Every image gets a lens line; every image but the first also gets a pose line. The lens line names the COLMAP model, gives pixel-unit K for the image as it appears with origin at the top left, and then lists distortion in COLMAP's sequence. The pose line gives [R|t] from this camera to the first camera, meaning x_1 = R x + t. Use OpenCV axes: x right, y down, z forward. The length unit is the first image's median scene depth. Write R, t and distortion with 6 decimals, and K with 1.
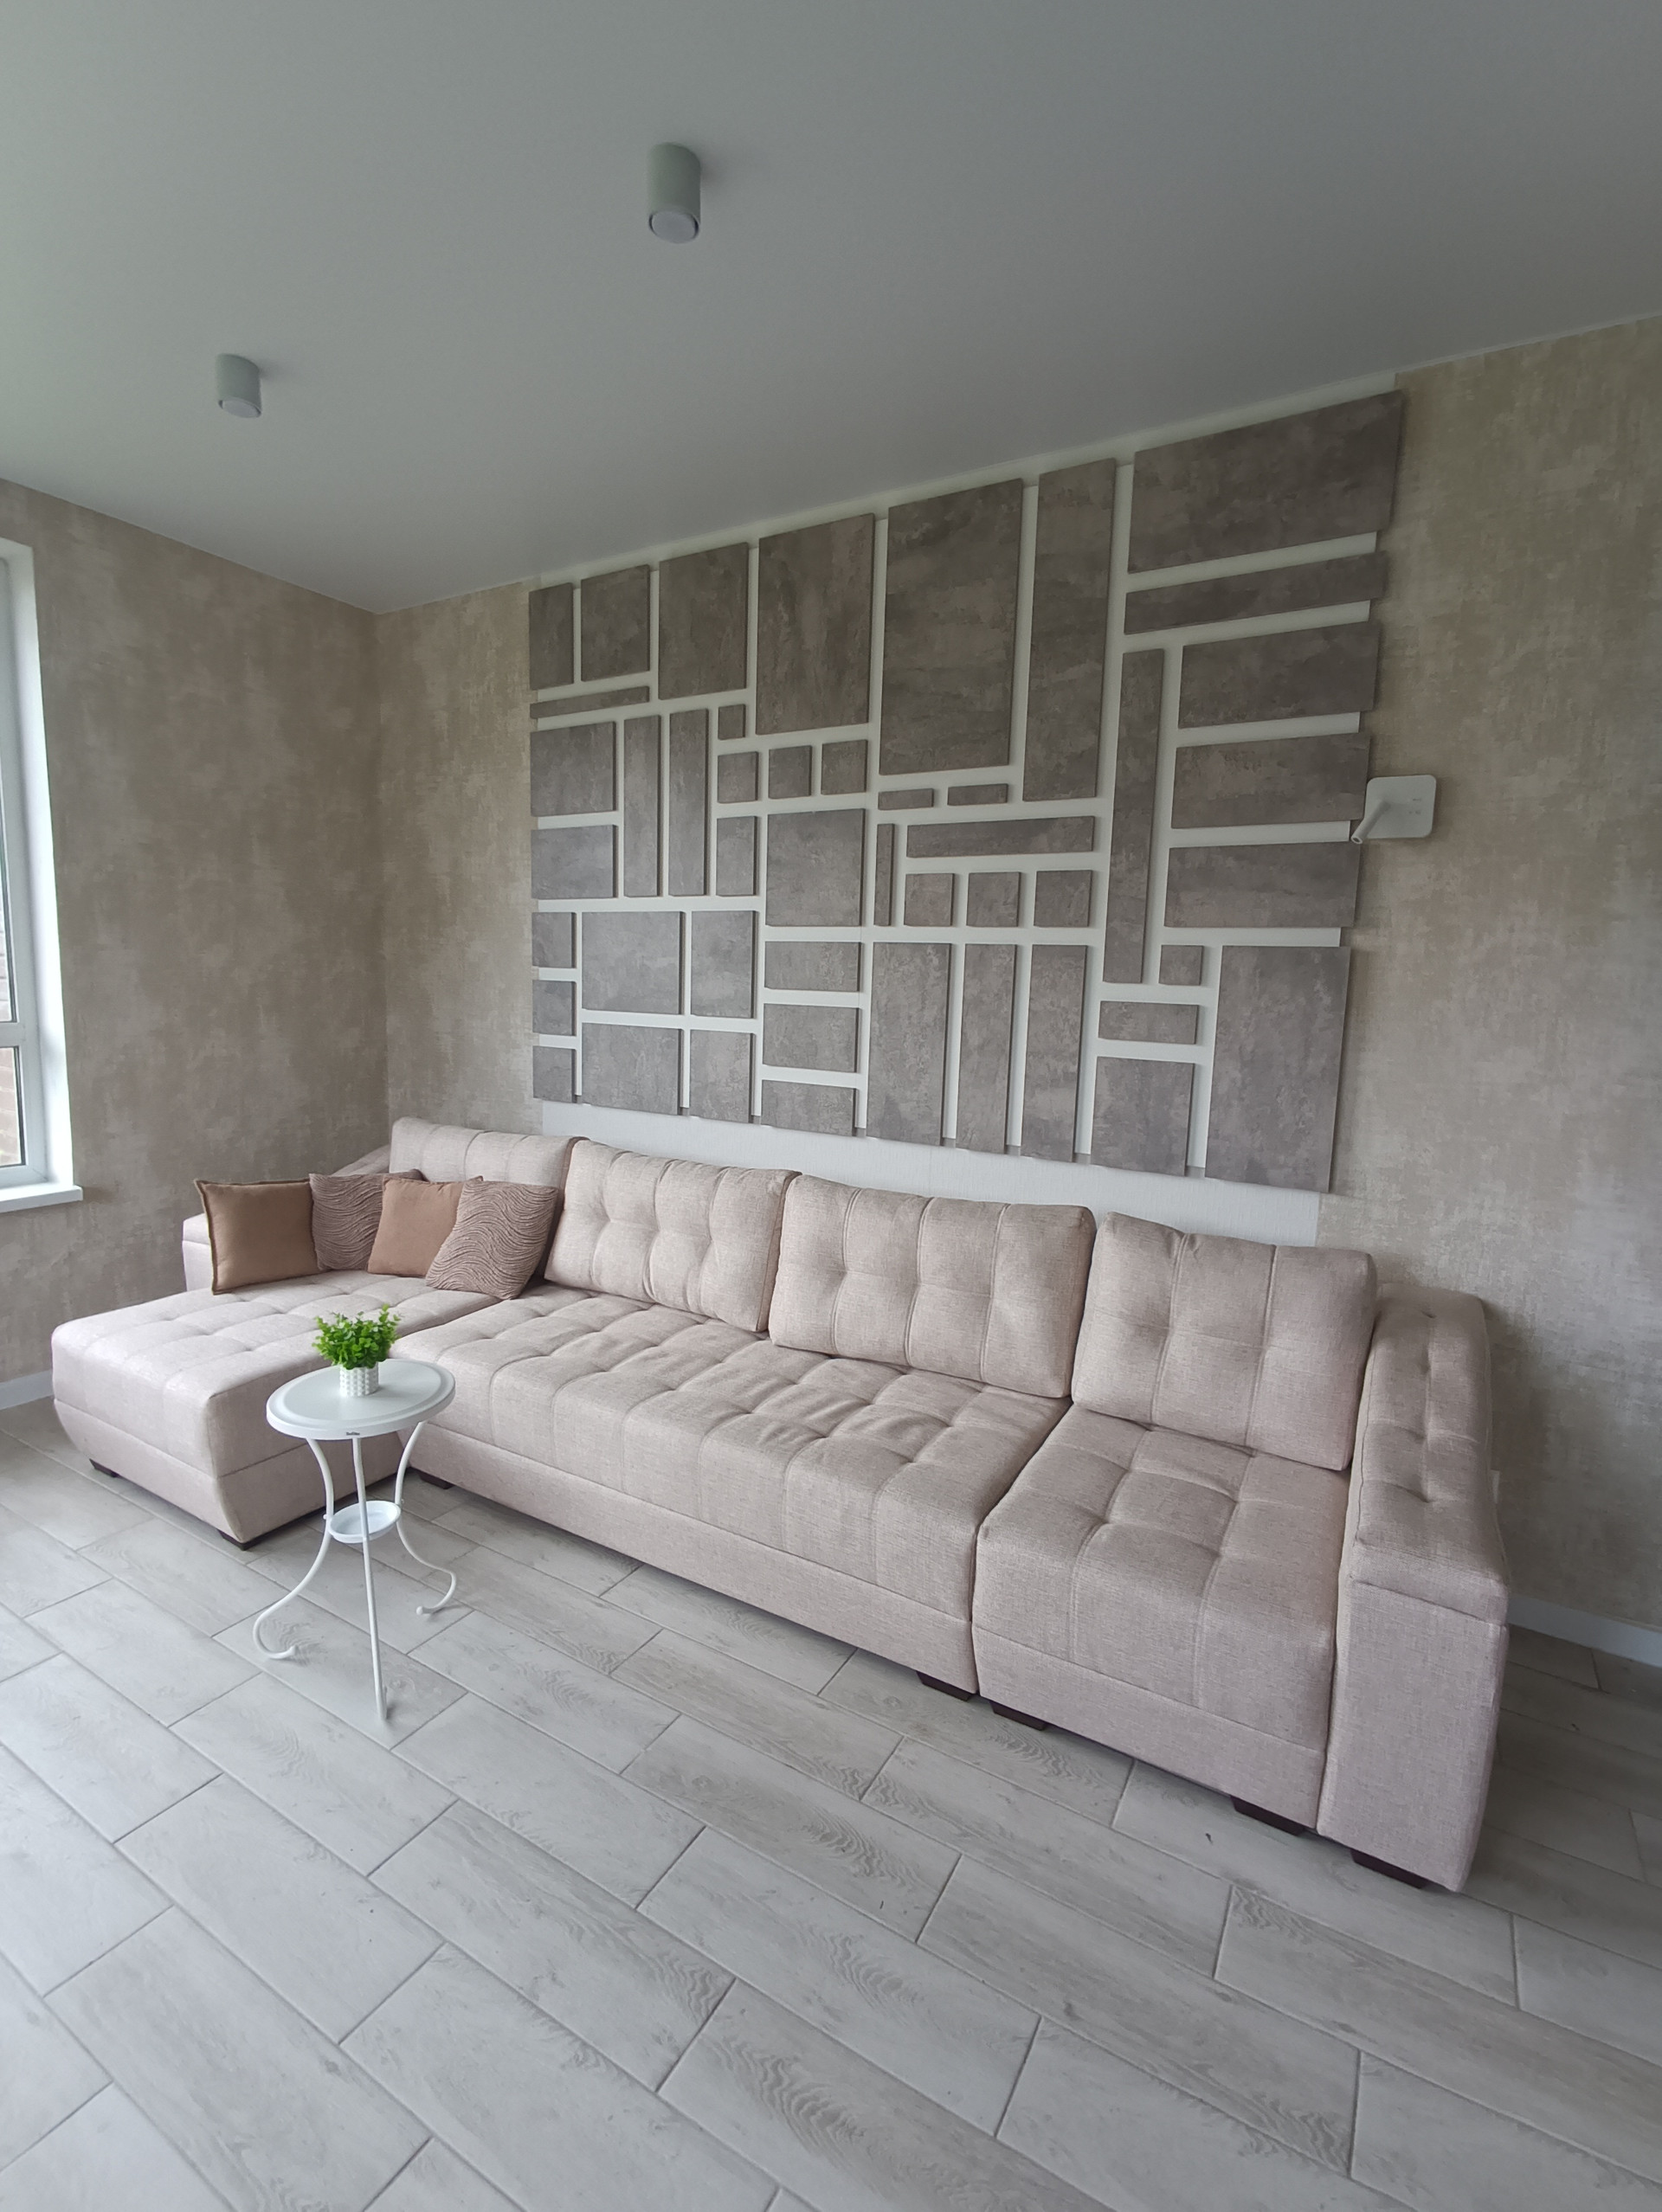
lens RADIAL K [[1006.7, 0, 826.0], [0, 1006.7, 1094.2], [0, 0, 1]] dist [0.009461, -0.007415]
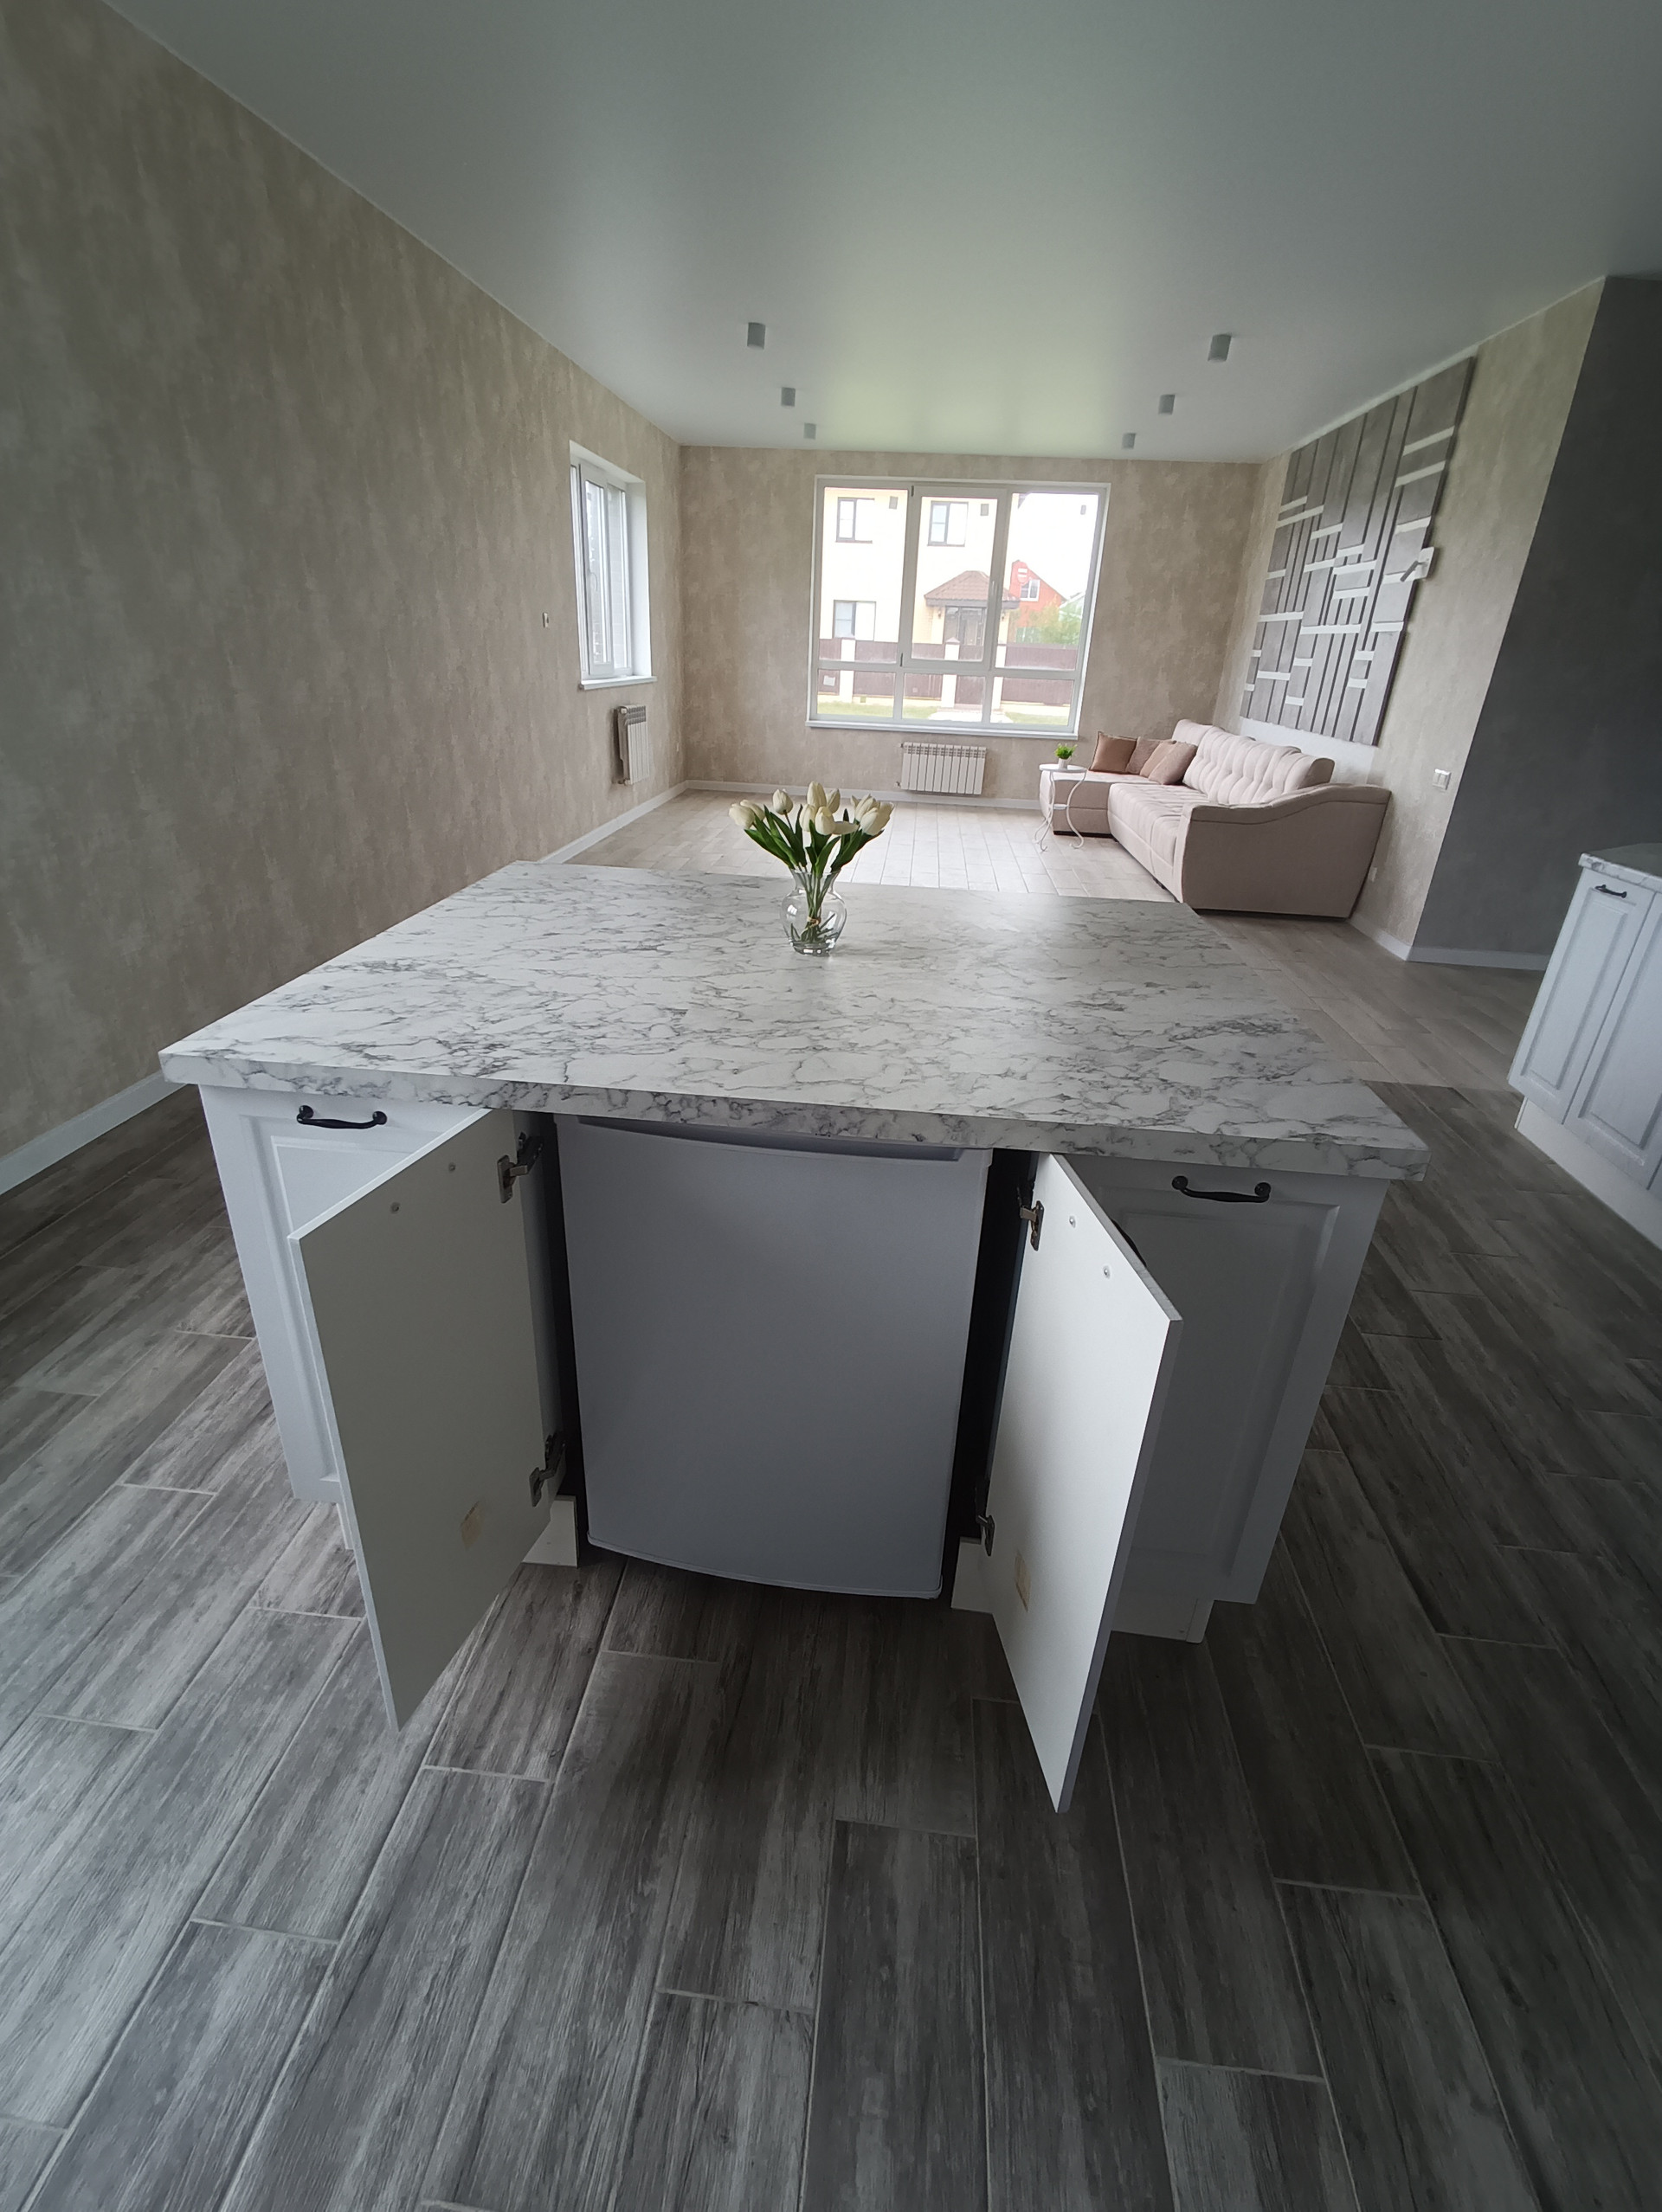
lens RADIAL K [[1006.7, 0, 819.1], [0, 1006.7, 1099.6], [0, 0, 1]] dist [0.009461, -0.007415]
pose [[0.417112, 0.365881, -0.831955, 2.066456], [-0.139216, 0.930306, 0.339336, 0.229946], [0.898129, -0.025720, 0.438978, -1.114212]]
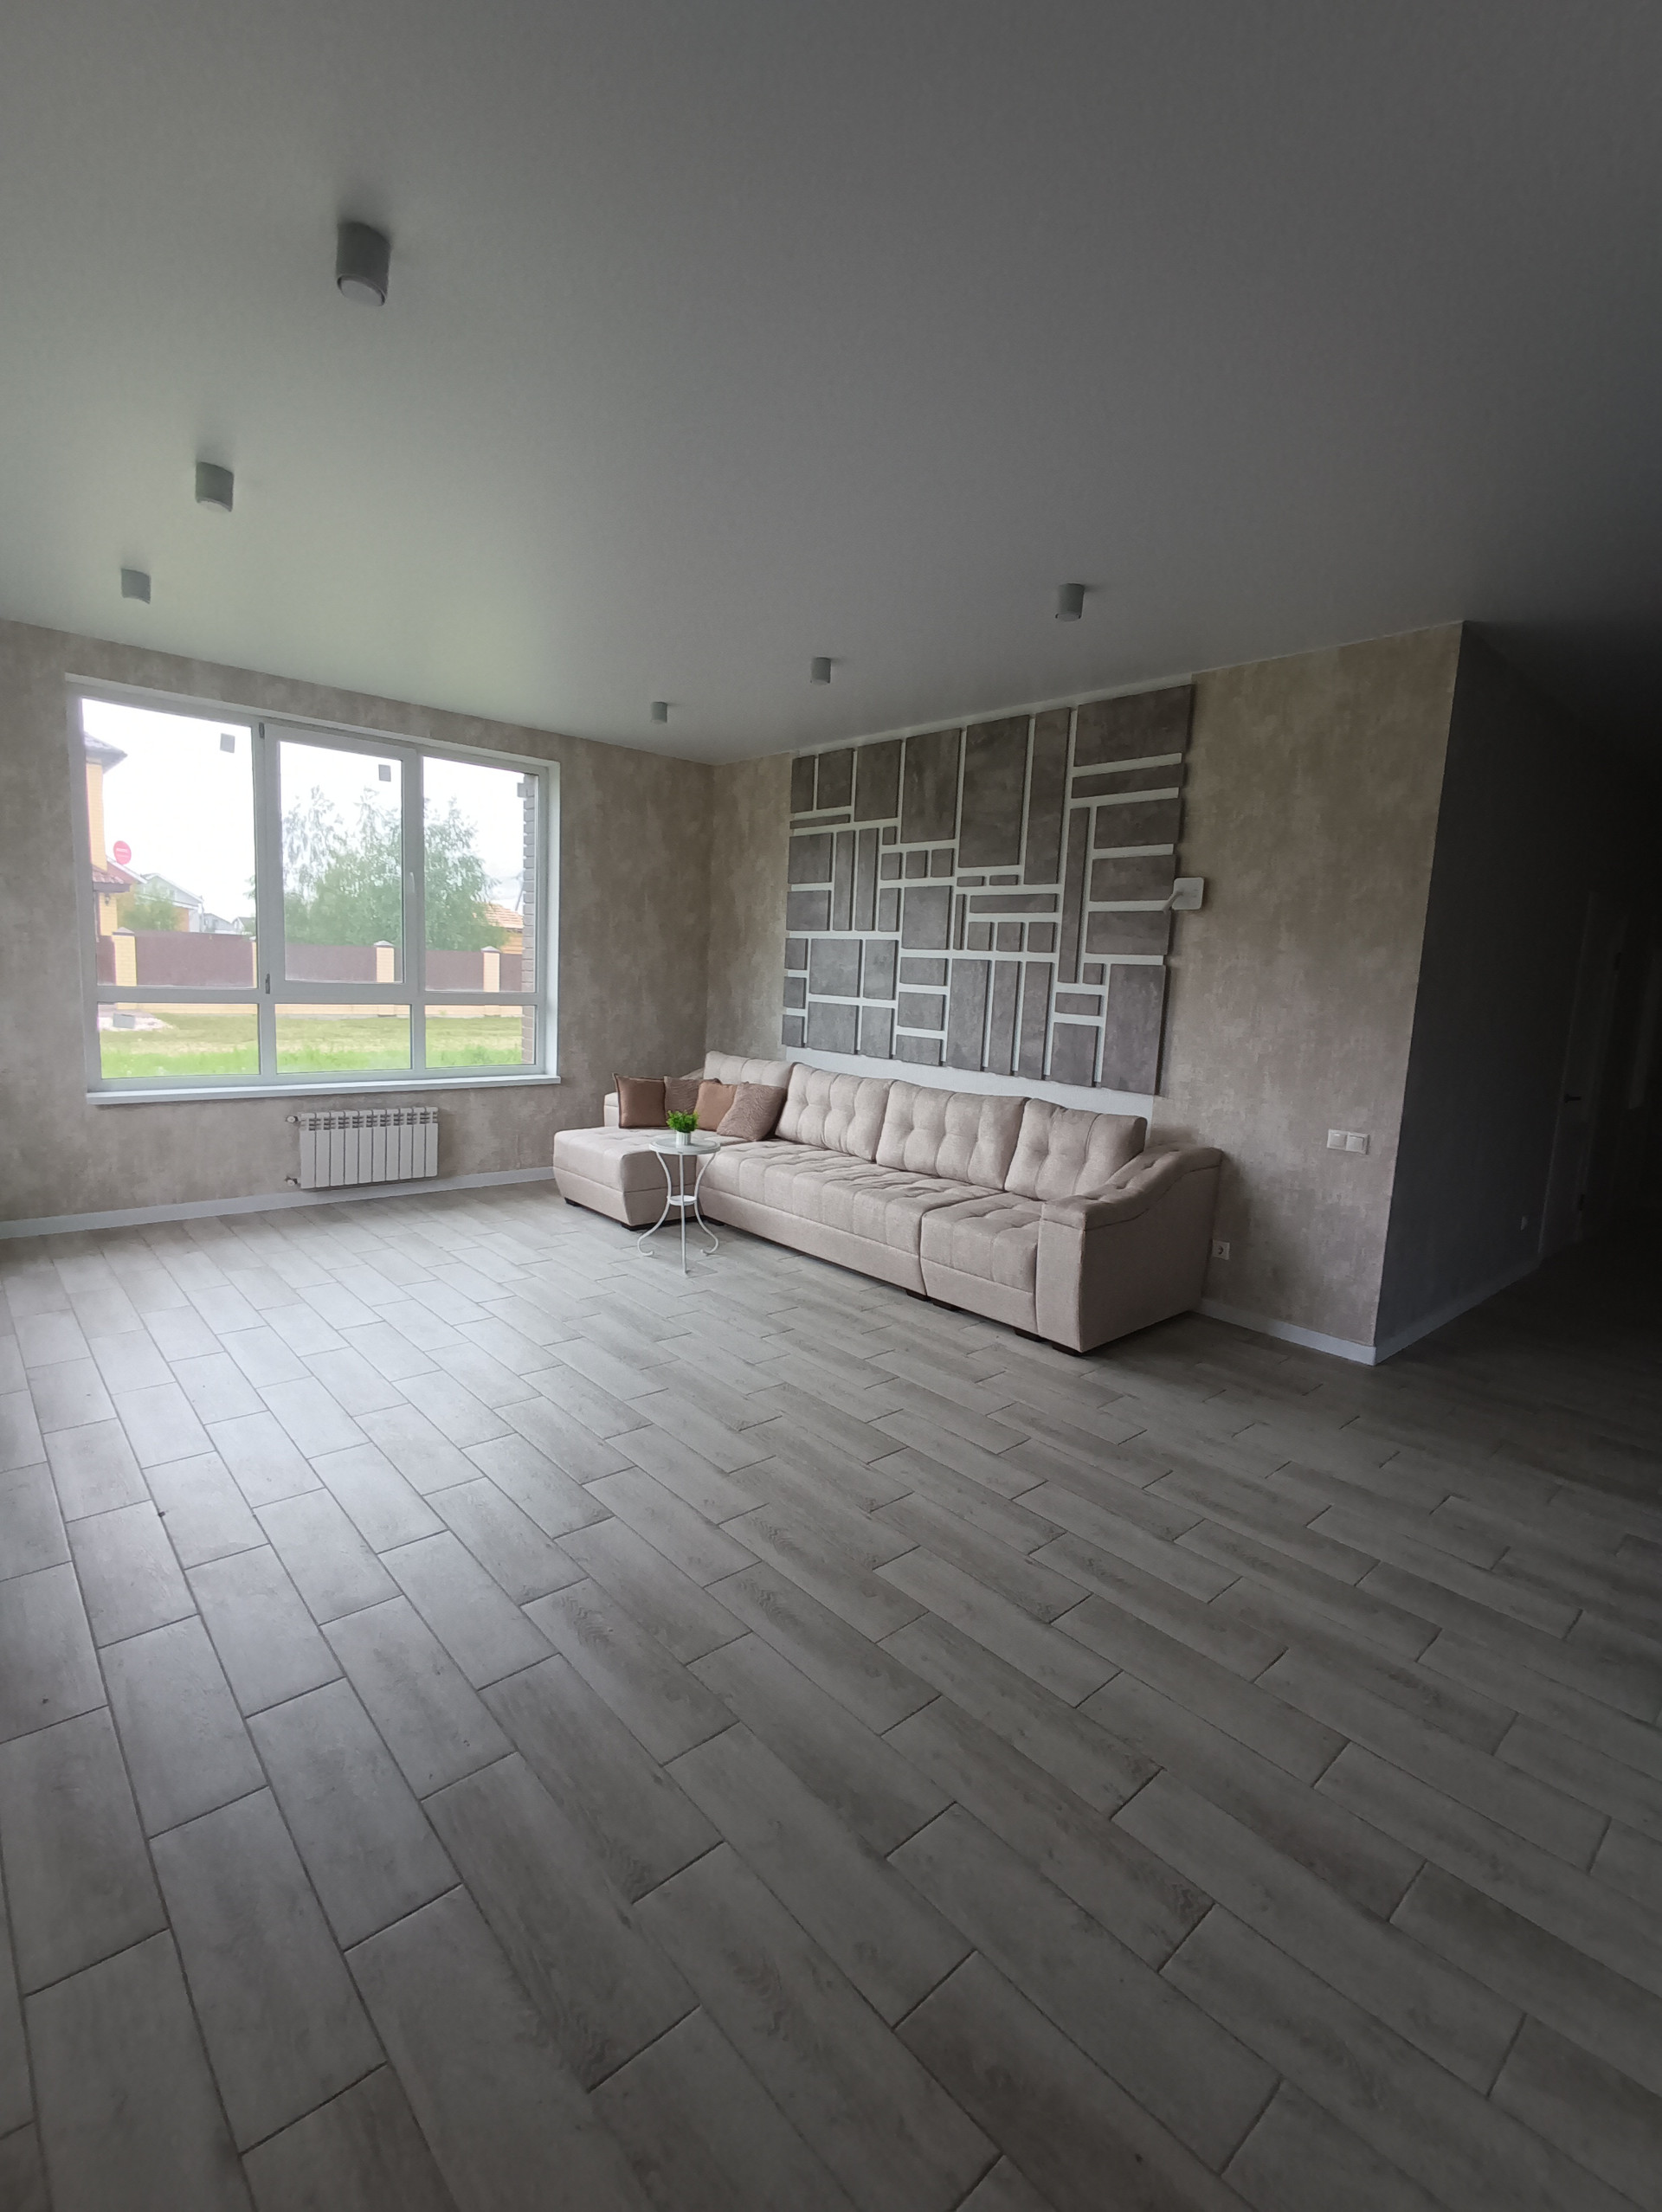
lens RADIAL K [[1006.7, 0, 830.1], [0, 1006.7, 1098.0], [0, 0, 1]] dist [0.009461, -0.007415]
pose [[0.954601, 0.053470, -0.293050, 0.442092], [-0.054287, 0.998511, 0.005350, 0.118930], [0.292900, 0.010801, 0.956082, -0.926474]]
